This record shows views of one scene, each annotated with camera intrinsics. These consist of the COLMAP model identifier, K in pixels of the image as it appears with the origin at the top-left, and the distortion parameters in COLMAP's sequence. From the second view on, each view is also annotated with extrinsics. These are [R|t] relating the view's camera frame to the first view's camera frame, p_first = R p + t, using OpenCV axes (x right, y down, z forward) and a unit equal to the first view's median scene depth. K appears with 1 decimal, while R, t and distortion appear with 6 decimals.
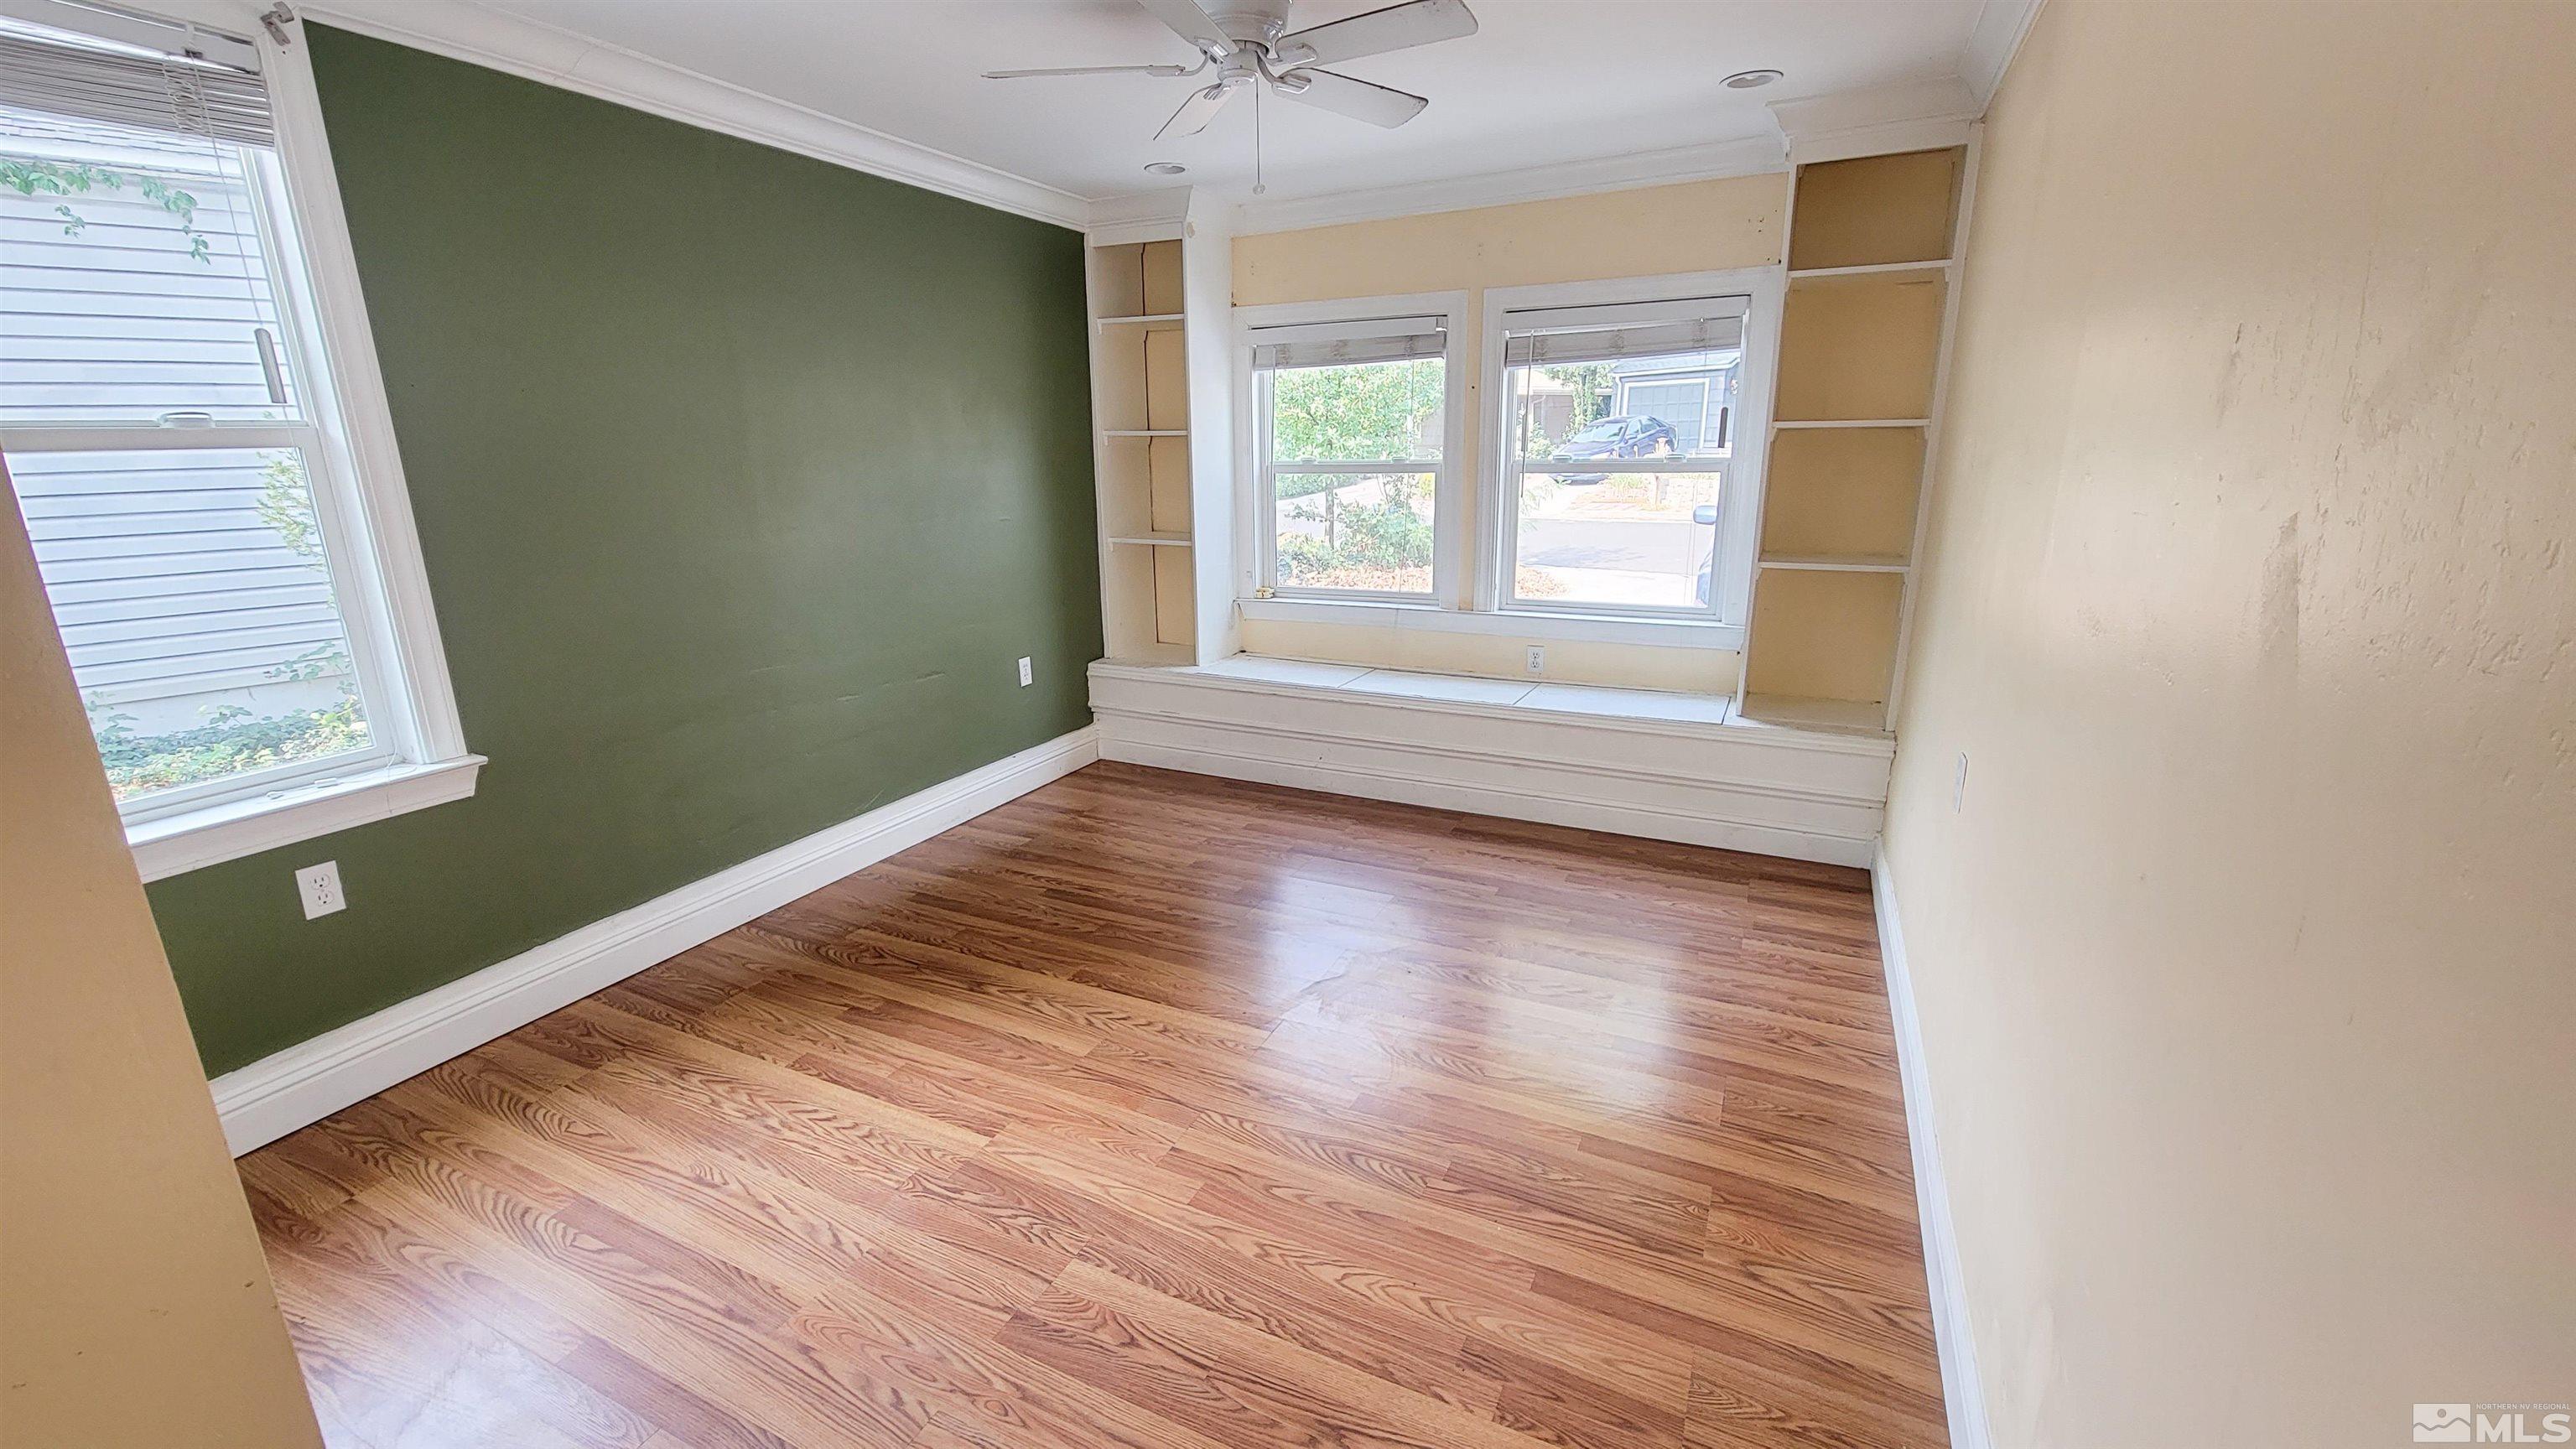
lens RADIAL K [[1037.7, 0, 1288.0], [0, 1037.7, 724.5], [0, 0, 1]] dist [-0.015774, -0.000011]
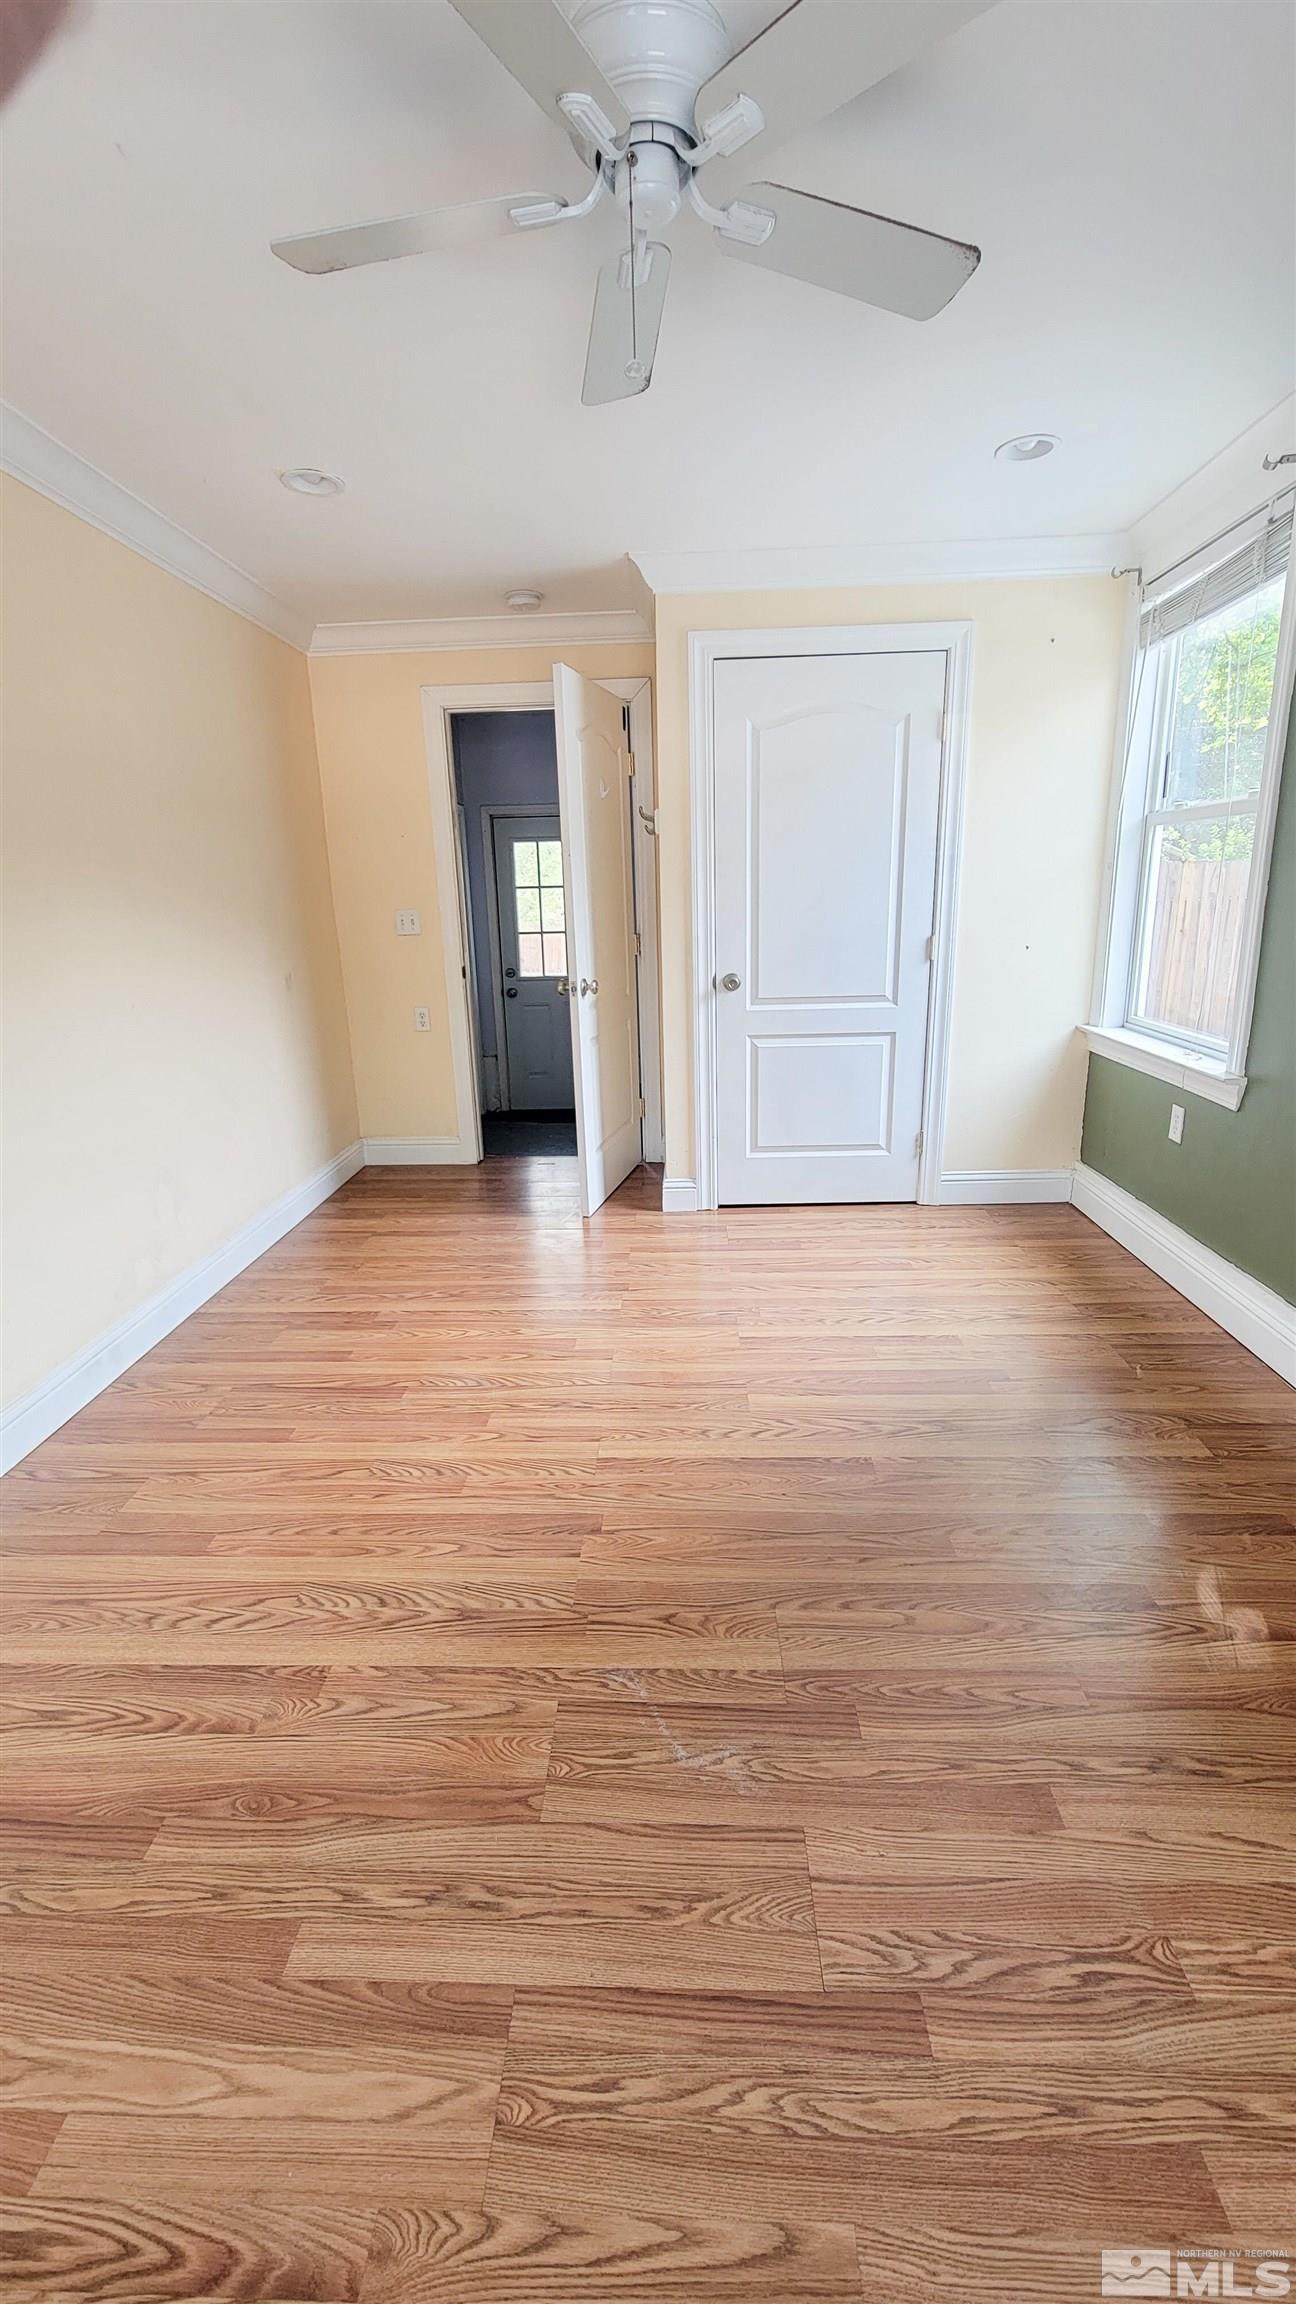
lens RADIAL K [[928.1, 0, 648.0], [0, 928.1, 1152.0], [0, 0, 1]] dist [-0.015774, -0.000011]
pose [[-0.916536, 0.147009, -0.371953, 0.256587], [-0.064834, 0.863084, 0.500881, -0.435778], [0.394661, 0.483191, -0.781517, 1.839551]]
